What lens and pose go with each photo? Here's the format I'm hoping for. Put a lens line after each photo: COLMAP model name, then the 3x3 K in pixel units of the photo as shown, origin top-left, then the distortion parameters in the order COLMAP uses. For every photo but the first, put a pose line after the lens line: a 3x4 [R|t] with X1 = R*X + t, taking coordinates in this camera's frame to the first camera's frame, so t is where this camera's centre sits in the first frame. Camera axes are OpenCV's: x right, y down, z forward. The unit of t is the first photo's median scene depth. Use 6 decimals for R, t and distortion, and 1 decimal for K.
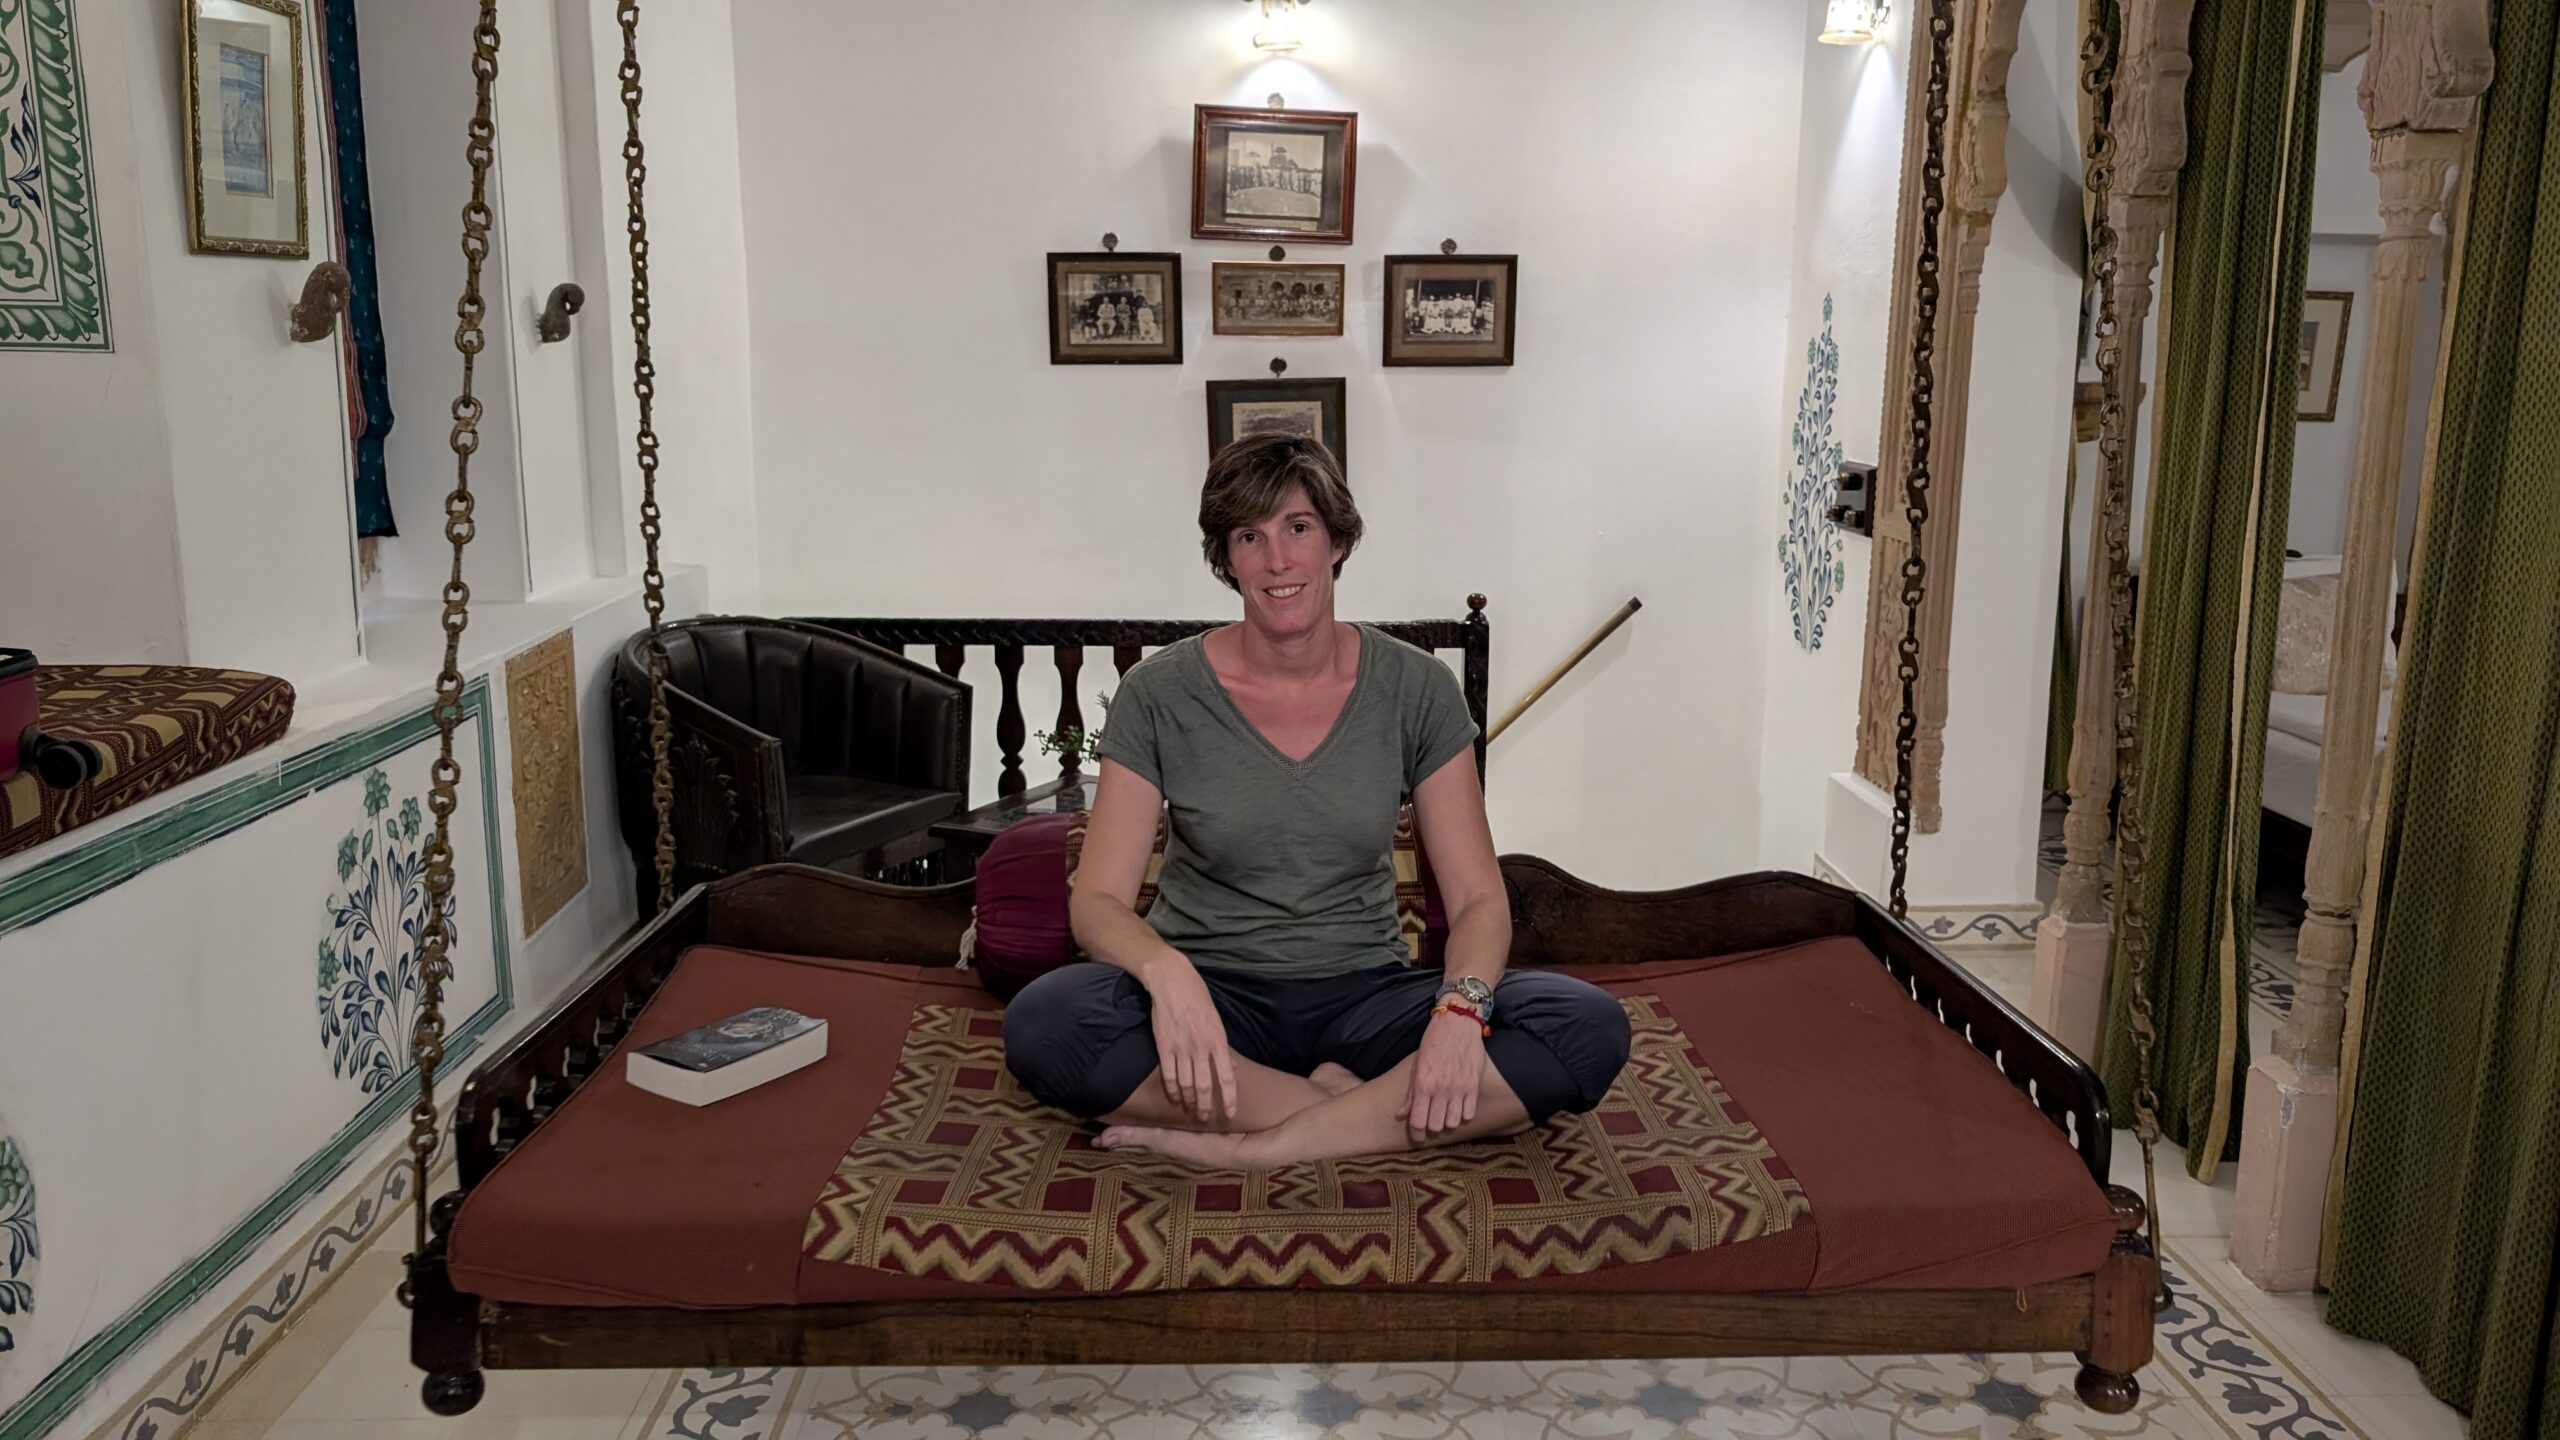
lens RADIAL K [[1843.8, 0, 1280.0], [0, 1843.8, 720.0], [0, 0, 1]] dist [0.007988, -0.002788]
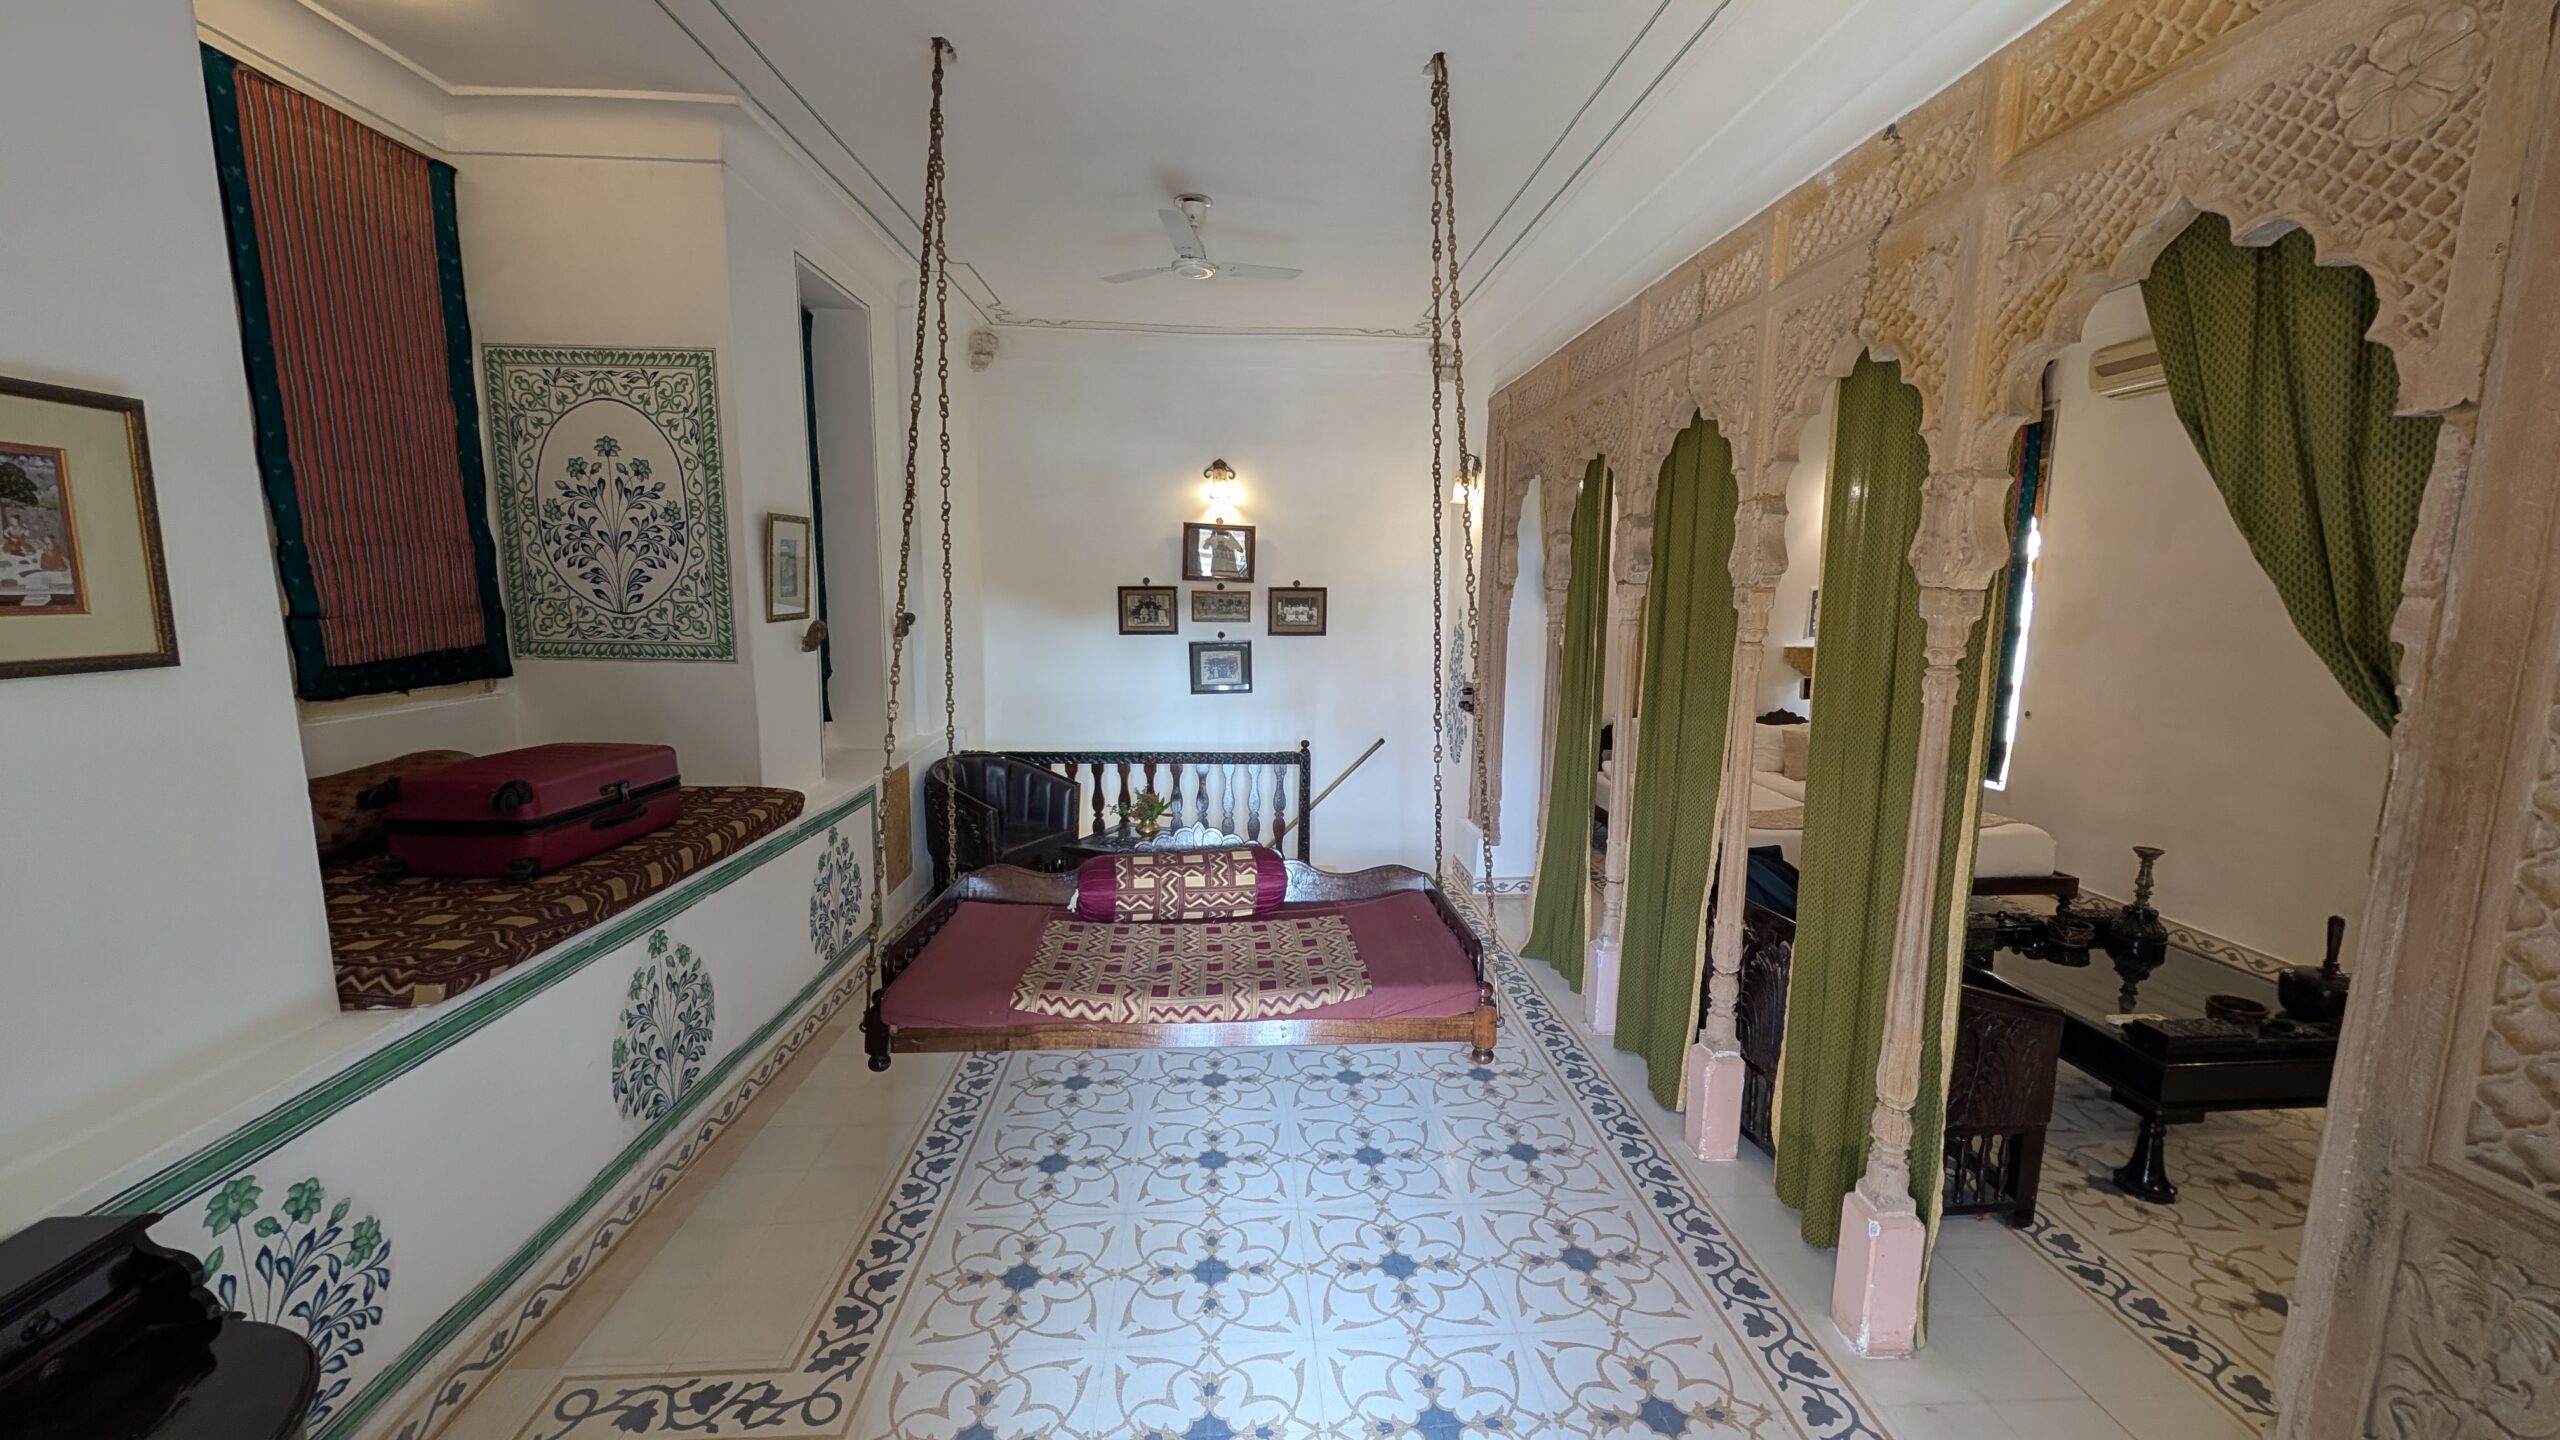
lens RADIAL K [[962.2, 0, 1280.0], [0, 962.2, 720.0], [0, 0, 1]] dist [0.001525, 0.000053]
pose [[0.999551, -0.002459, 0.029851, 0.042861], [0.004286, 0.998109, -0.061314, -0.021683], [-0.029643, 0.061414, 0.997672, -0.195162]]
